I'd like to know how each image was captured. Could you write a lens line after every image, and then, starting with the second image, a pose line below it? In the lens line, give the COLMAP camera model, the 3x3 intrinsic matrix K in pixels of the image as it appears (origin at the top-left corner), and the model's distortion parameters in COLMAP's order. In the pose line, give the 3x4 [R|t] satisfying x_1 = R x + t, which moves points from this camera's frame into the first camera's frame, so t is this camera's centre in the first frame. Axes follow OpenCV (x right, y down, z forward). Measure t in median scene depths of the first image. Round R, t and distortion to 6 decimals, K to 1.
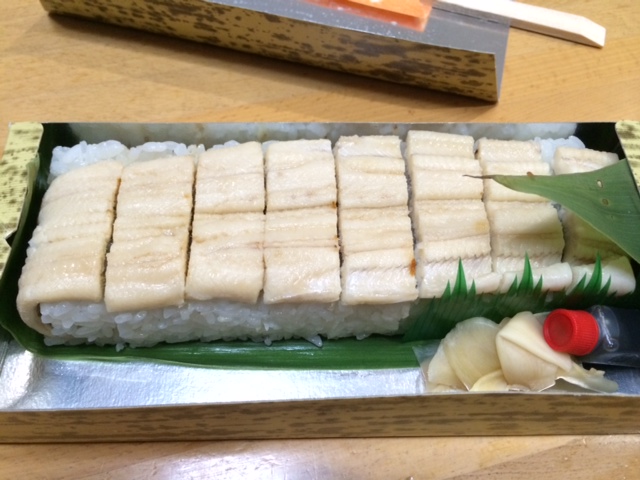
lens RADIAL K [[567.0, 0, 320.0], [0, 567.0, 240.0], [0, 0, 1]] dist [0.062050, -0.136857]
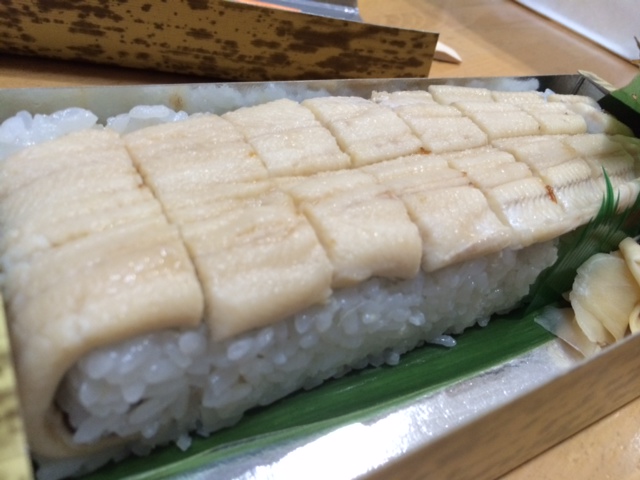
lens RADIAL K [[567.0, 0, 320.0], [0, 567.0, 240.0], [0, 0, 1]] dist [0.062050, -0.136857]
pose [[0.846508, -0.165022, 0.506153, -0.412349], [0.294624, 0.937095, -0.187216, 0.125869], [-0.443419, 0.307605, 0.841878, 0.368417]]
